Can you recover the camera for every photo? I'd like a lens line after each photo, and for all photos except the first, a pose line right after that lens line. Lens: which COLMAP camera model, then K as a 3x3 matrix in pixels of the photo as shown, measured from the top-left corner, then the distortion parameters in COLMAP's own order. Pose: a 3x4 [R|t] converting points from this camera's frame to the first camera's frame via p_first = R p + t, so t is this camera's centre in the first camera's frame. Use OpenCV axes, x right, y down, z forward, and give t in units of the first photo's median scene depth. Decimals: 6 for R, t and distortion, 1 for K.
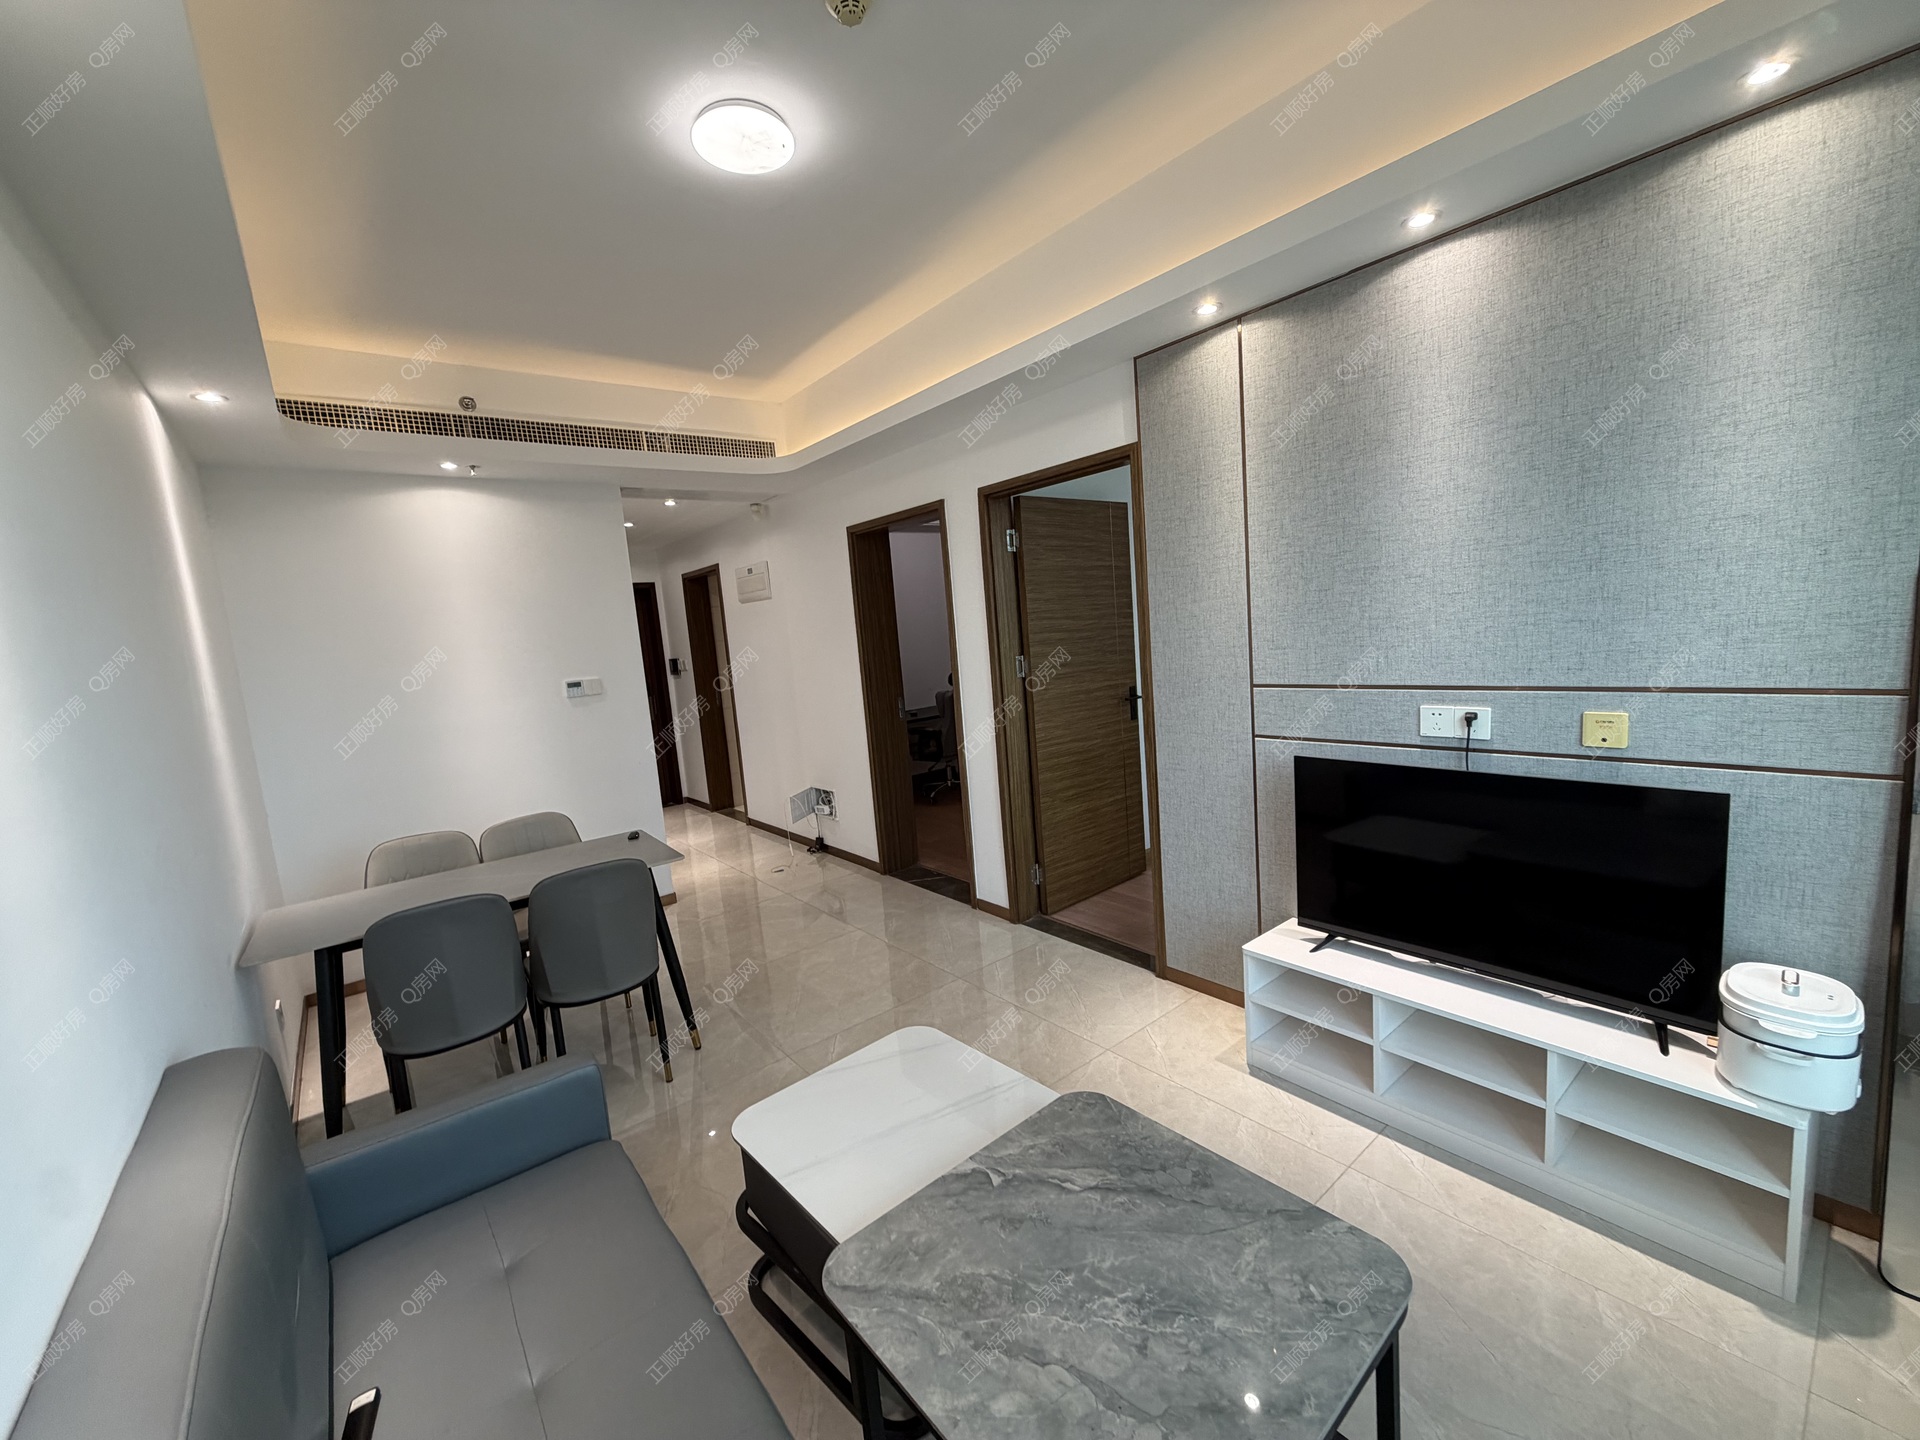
lens RADIAL K [[765.8, 0, 966.8], [0, 765.8, 722.8], [0, 0, 1]] dist [0.002198, -0.000389]
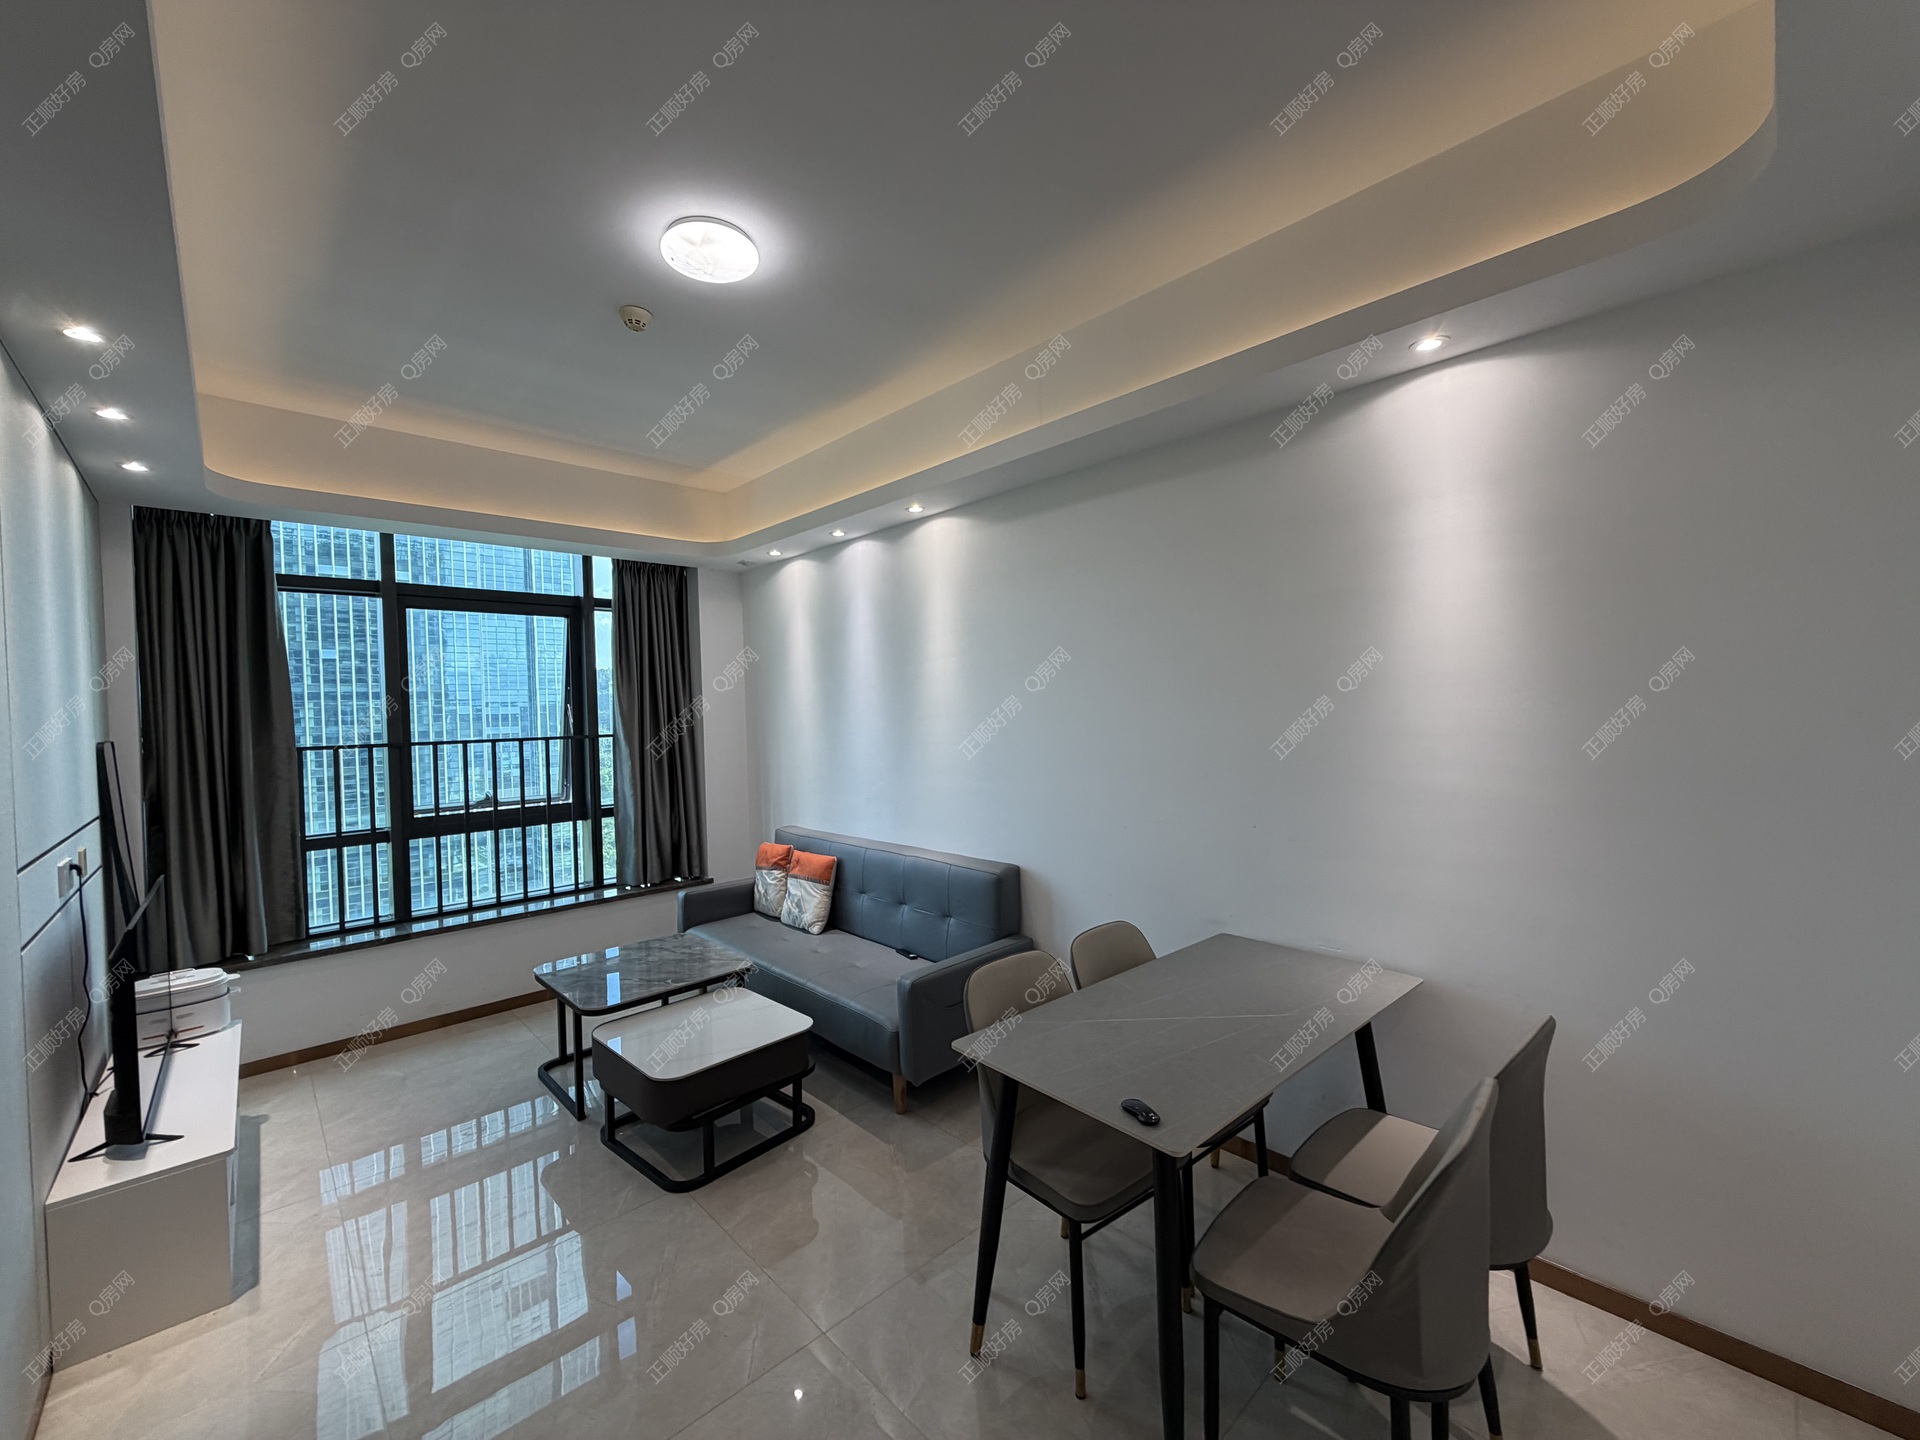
lens RADIAL K [[765.8, 0, 958.0], [0, 765.8, 721.0], [0, 0, 1]] dist [0.002198, -0.000389]
pose [[-0.992179, 0.106118, -0.065722, -0.442642], [0.095385, 0.984203, 0.149152, -0.224864], [0.080511, 0.141717, -0.986628, 1.952640]]
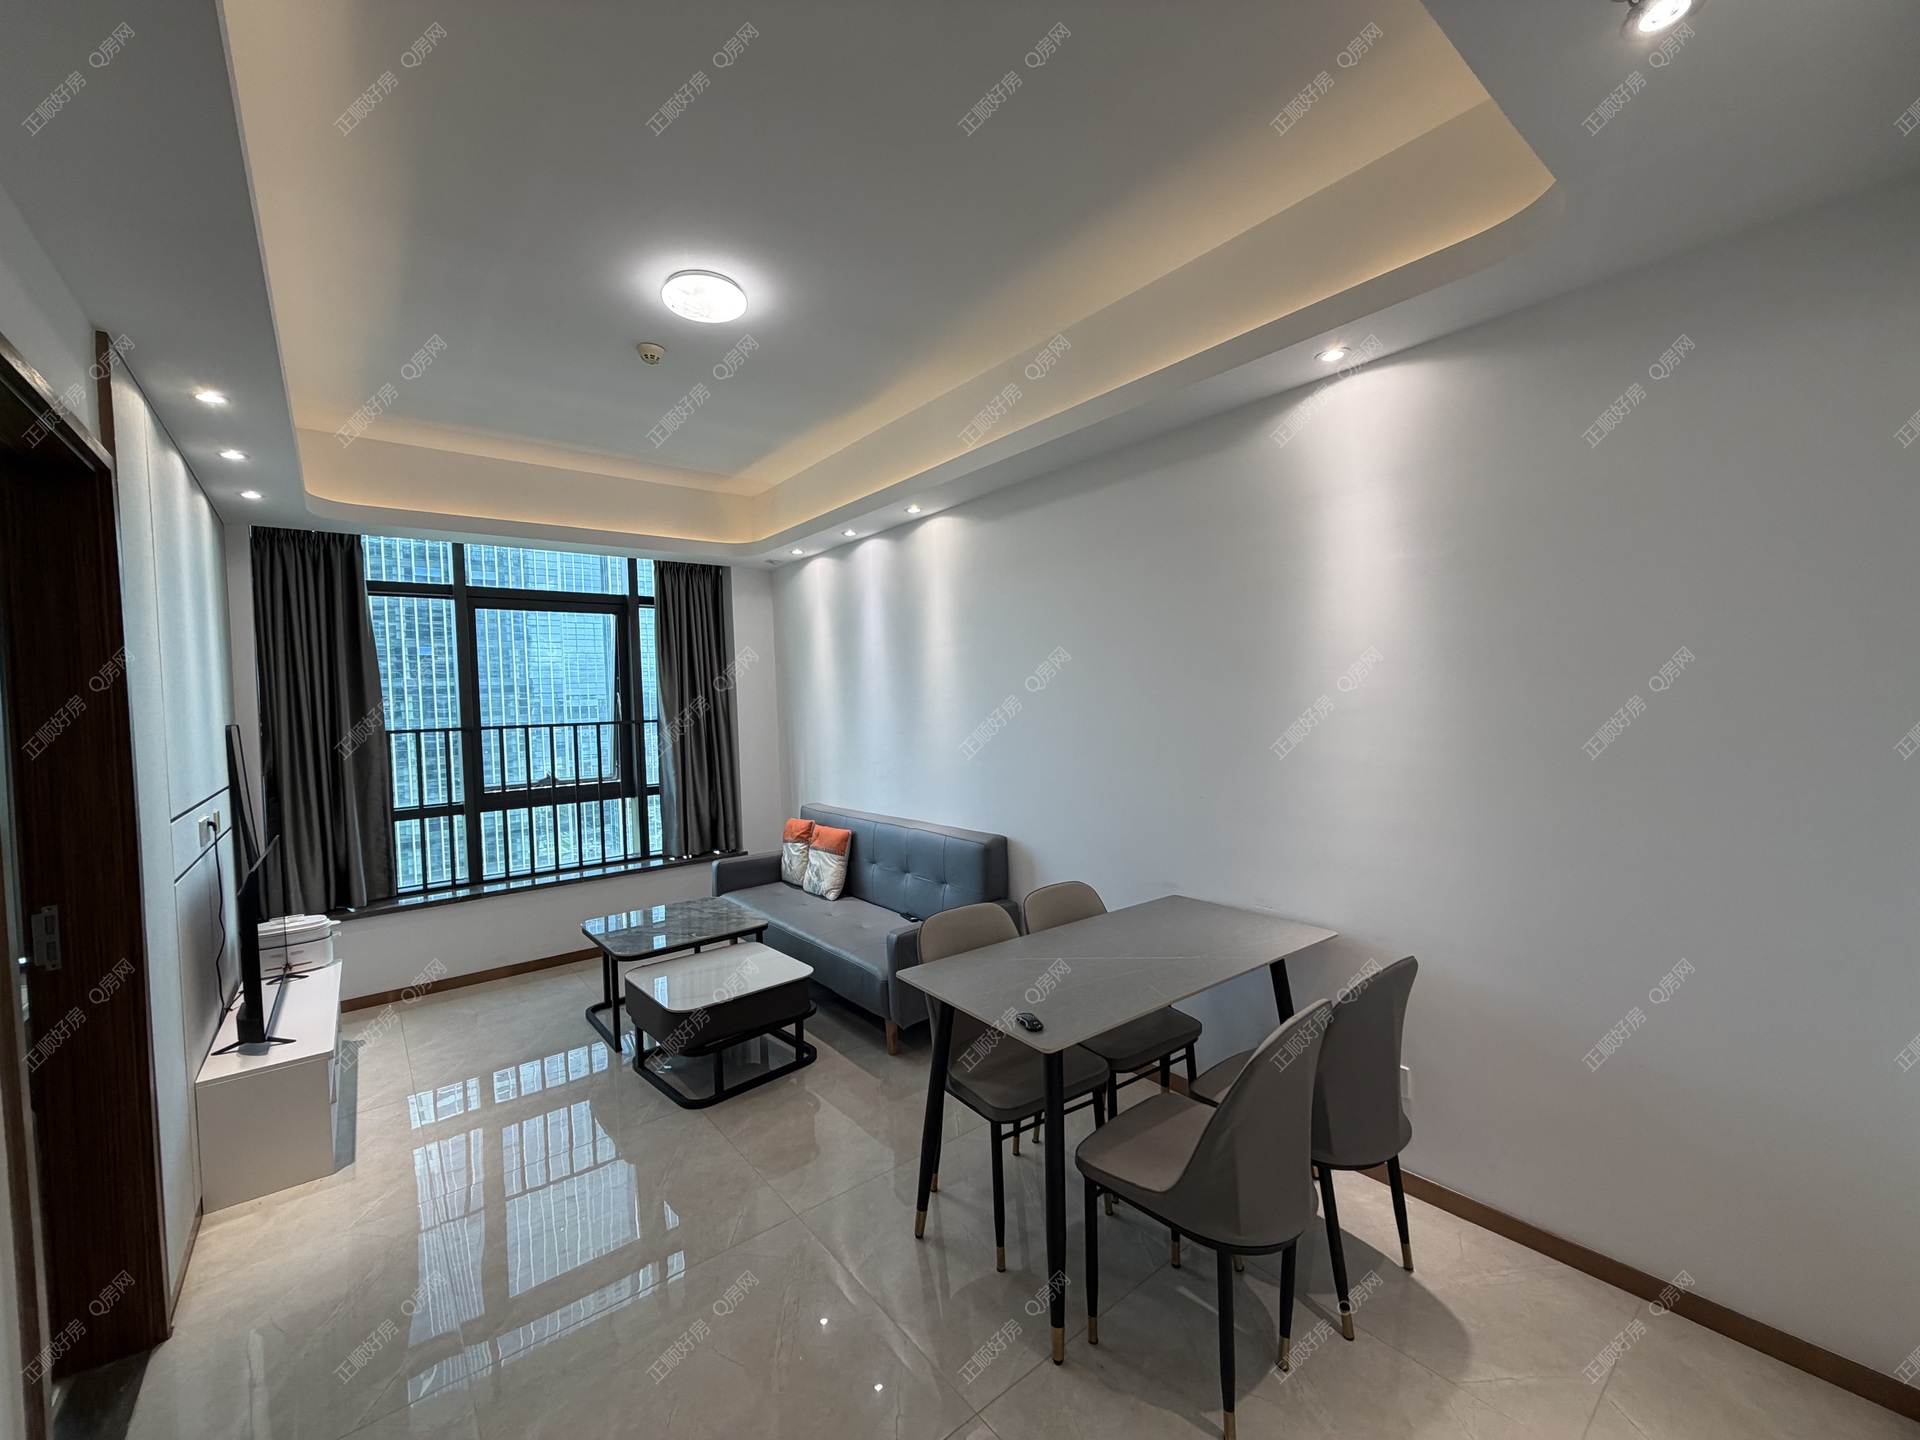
lens RADIAL K [[765.8, 0, 958.1], [0, 765.8, 720.3], [0, 0, 1]] dist [0.002198, -0.000389]
pose [[-0.993653, 0.111317, 0.016201, -0.575272], [0.112484, 0.981747, 0.153360, -0.216918], [0.001167, 0.154209, -0.988038, 2.091720]]
